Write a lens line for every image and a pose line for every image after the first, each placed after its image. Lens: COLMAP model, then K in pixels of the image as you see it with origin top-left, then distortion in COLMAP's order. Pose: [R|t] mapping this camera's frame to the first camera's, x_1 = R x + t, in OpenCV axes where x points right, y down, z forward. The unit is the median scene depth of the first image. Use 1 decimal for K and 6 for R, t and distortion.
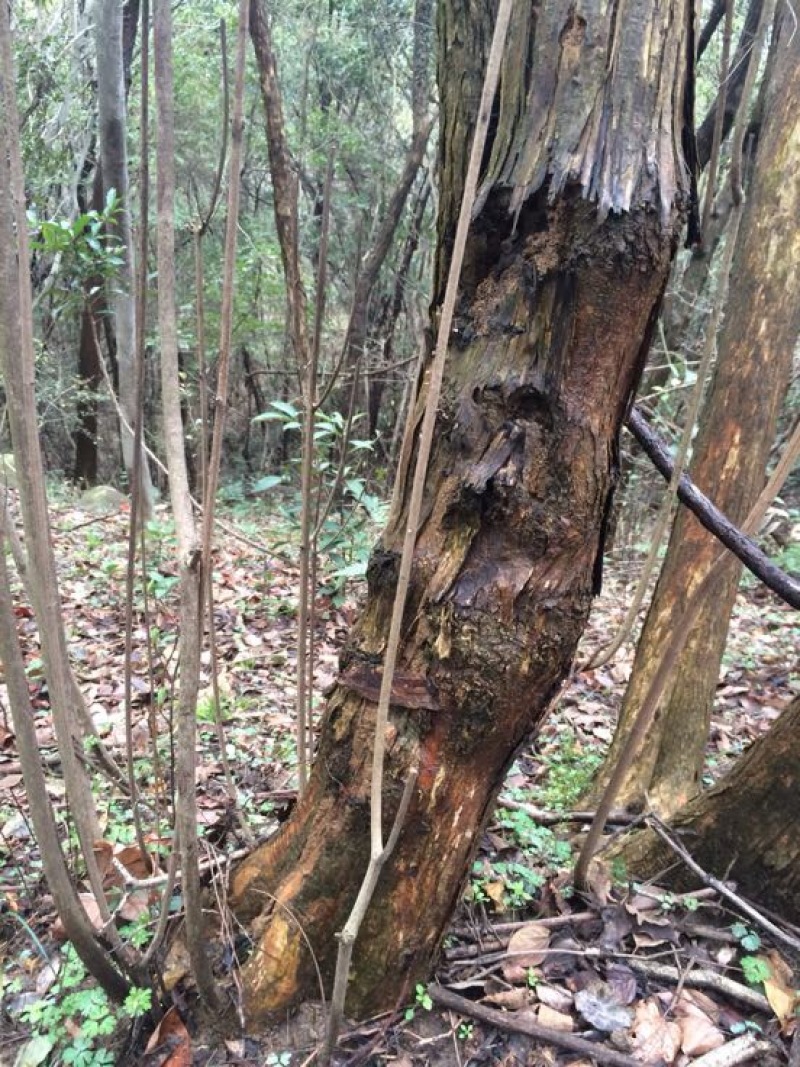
lens RADIAL K [[896.1, 0, 400.0], [0, 896.1, 533.5], [0, 0, 1]] dist [0.089735, -0.138003]
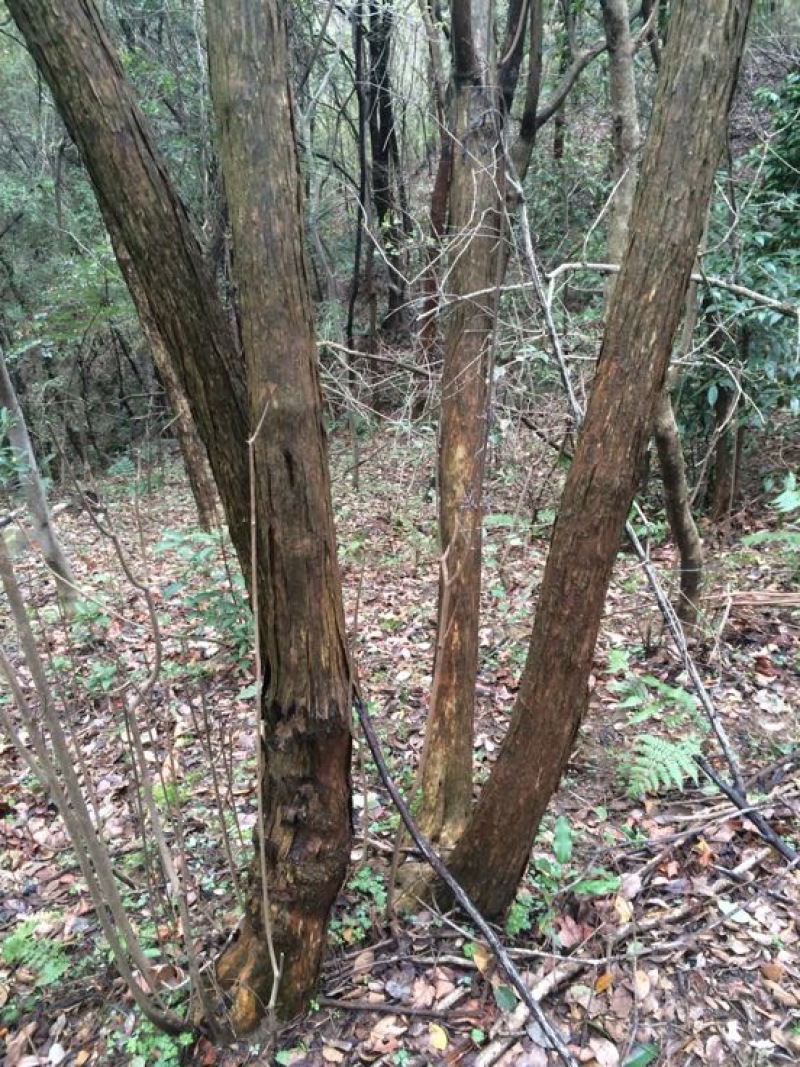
lens RADIAL K [[896.1, 0, 400.0], [0, 896.1, 533.5], [0, 0, 1]] dist [0.089735, -0.138003]
pose [[0.978550, -0.184007, 0.092633, 0.216979], [0.169792, 0.975026, 0.143161, -0.818051], [-0.116663, -0.124362, 0.985355, -0.974161]]
